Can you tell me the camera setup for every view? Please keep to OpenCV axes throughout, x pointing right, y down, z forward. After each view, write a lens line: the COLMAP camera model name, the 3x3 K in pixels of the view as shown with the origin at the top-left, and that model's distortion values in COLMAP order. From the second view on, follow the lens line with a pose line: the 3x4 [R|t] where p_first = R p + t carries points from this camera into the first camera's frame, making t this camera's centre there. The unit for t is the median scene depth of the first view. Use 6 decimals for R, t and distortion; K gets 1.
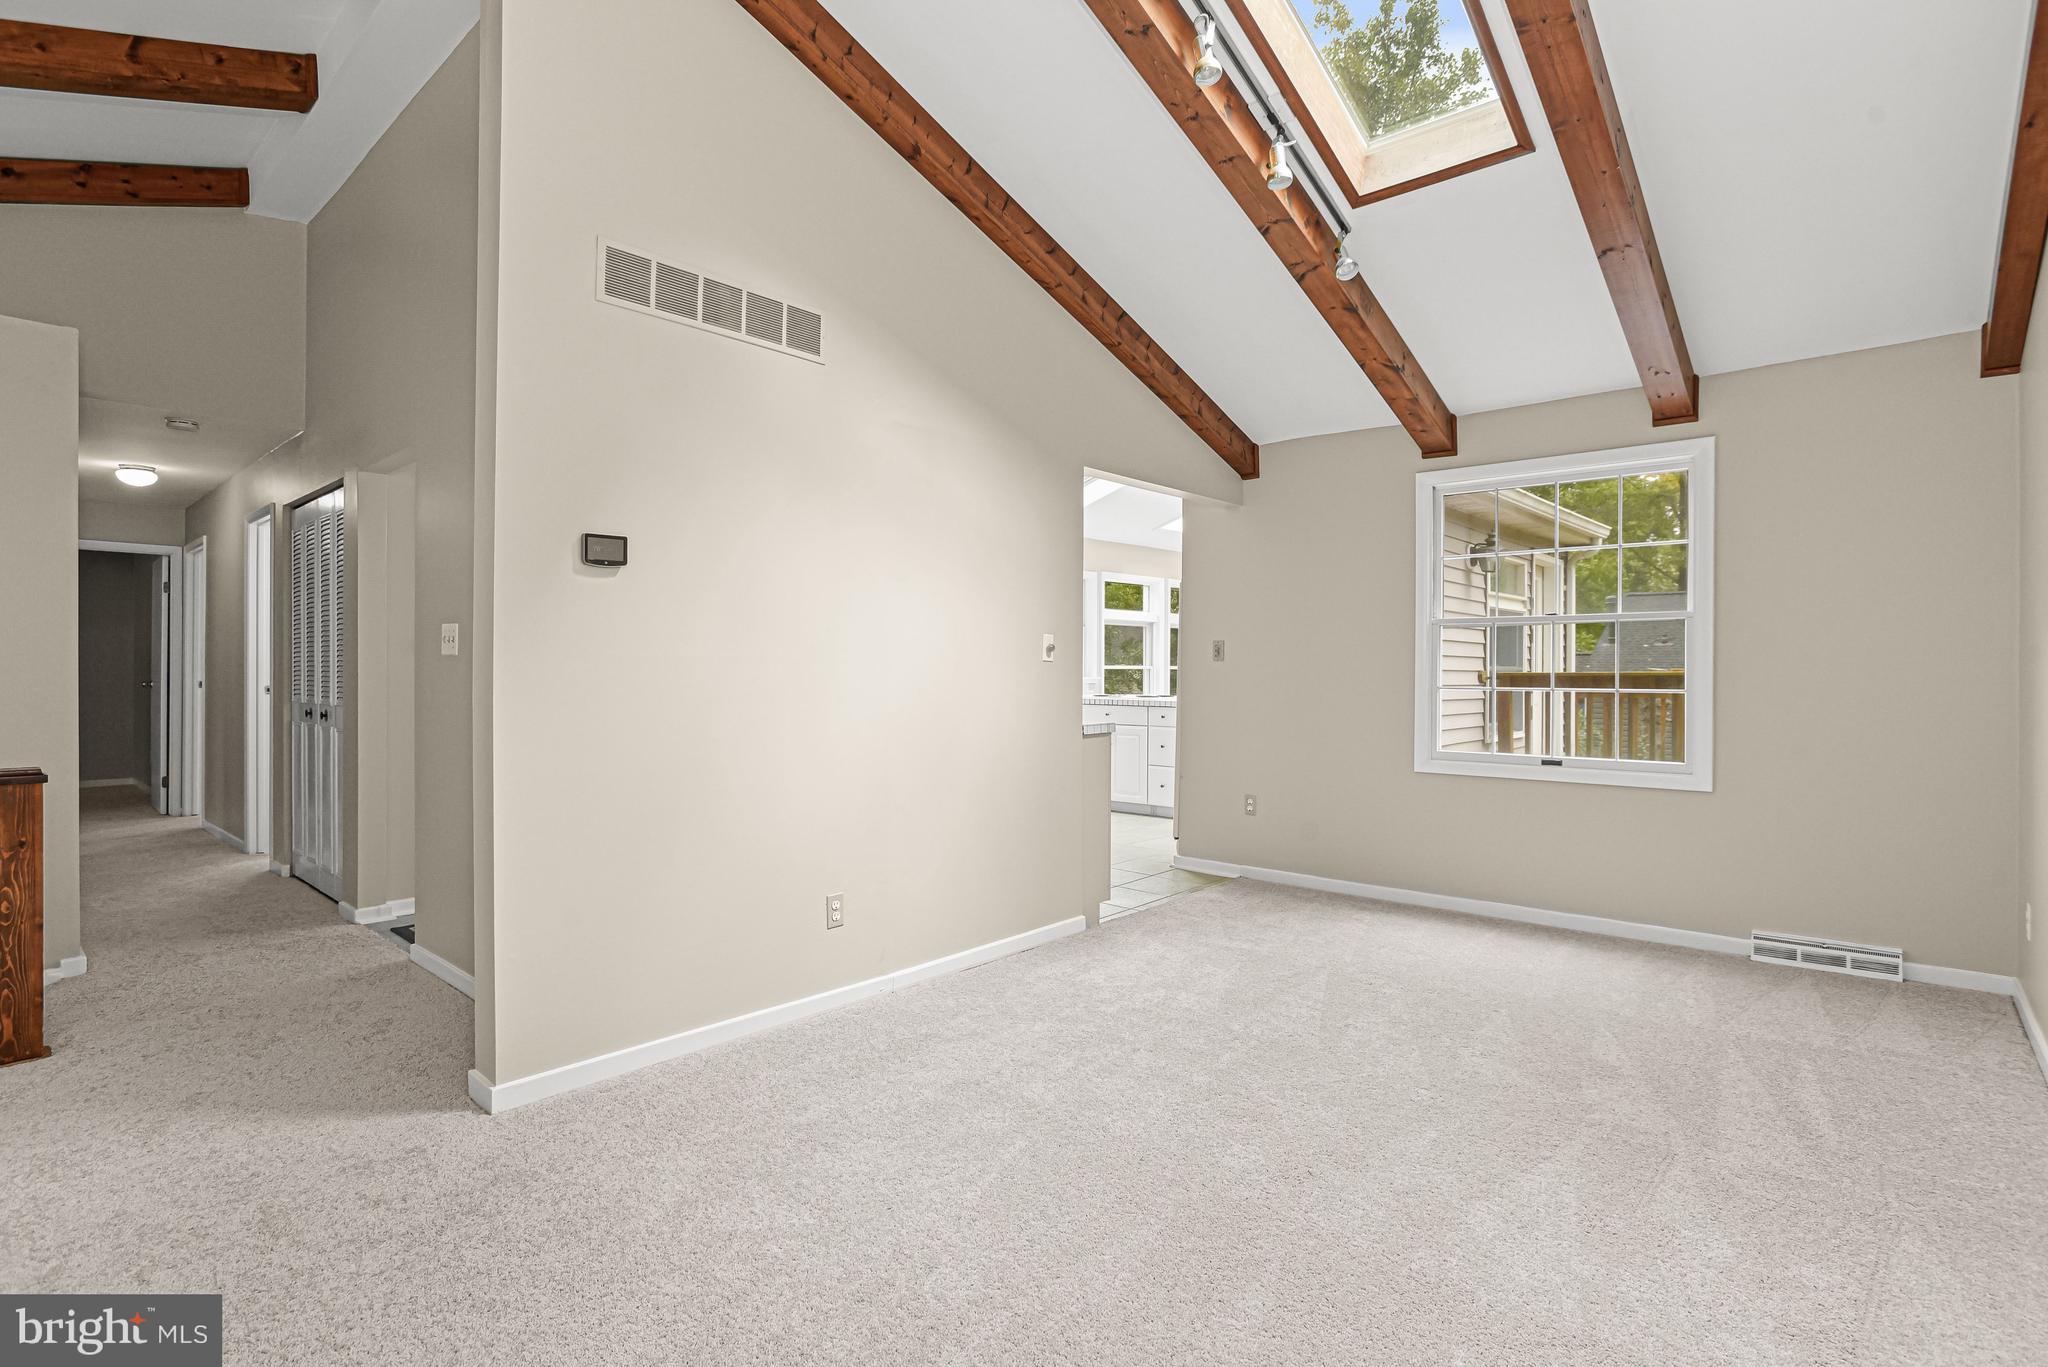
lens RADIAL K [[981.5, 0, 1004.1], [0, 981.5, 680.4], [0, 0, 1]] dist [-0.037700, 0.015995]
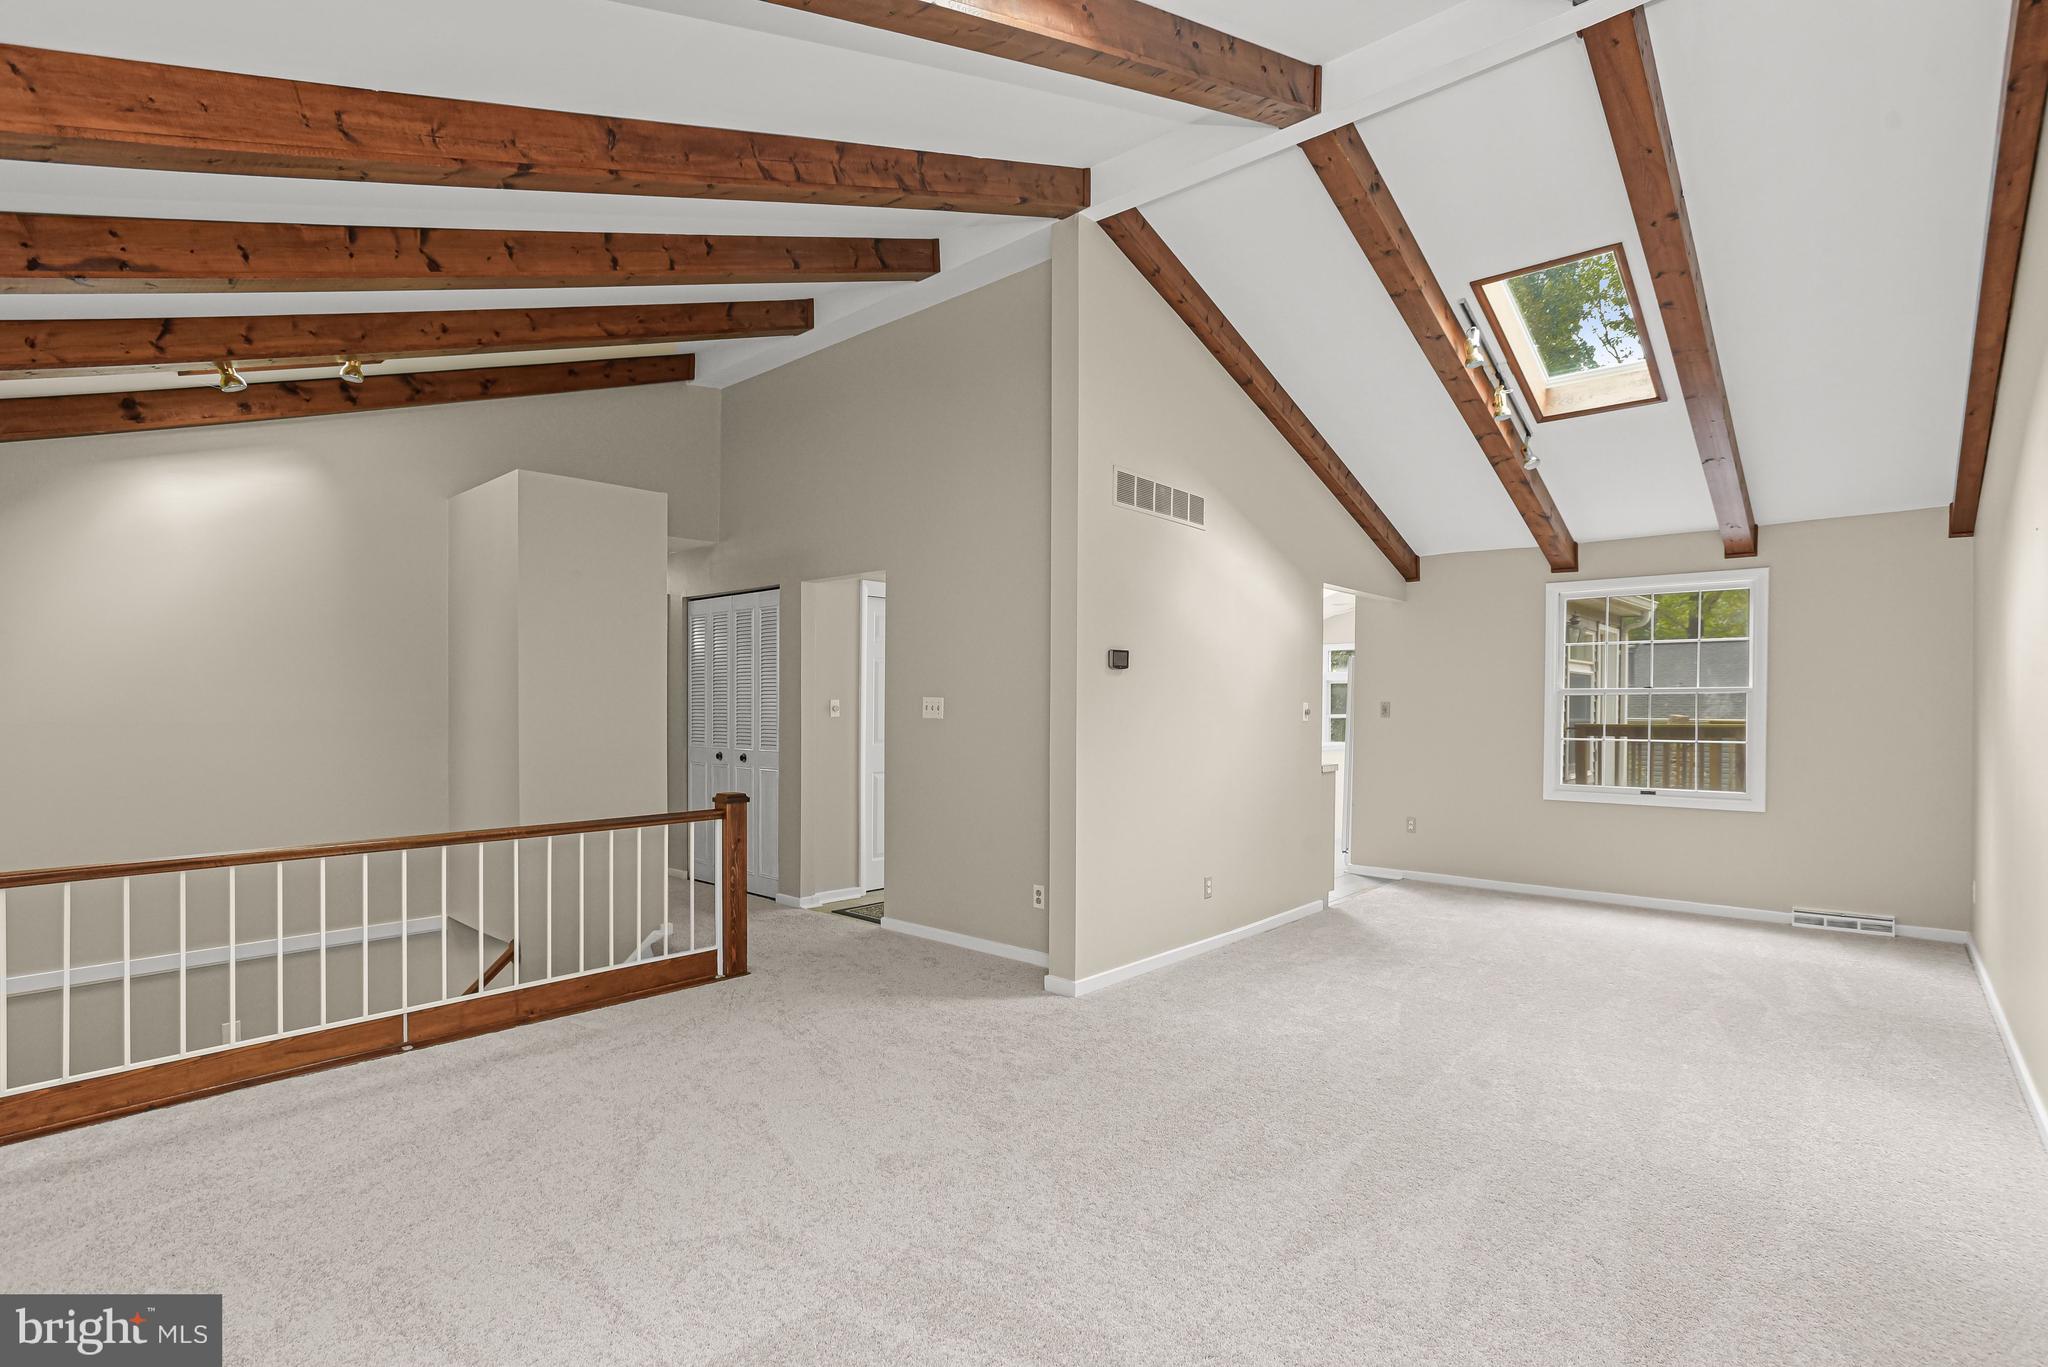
lens RADIAL K [[981.5, 0, 1006.9], [0, 981.5, 724.0], [0, 0, 1]] dist [-0.037700, 0.015995]
pose [[0.999975, 0.001823, 0.006835, -0.447618], [-0.001852, 0.999989, 0.004281, -0.022817], [-0.006827, -0.004293, 0.999967, -0.474291]]
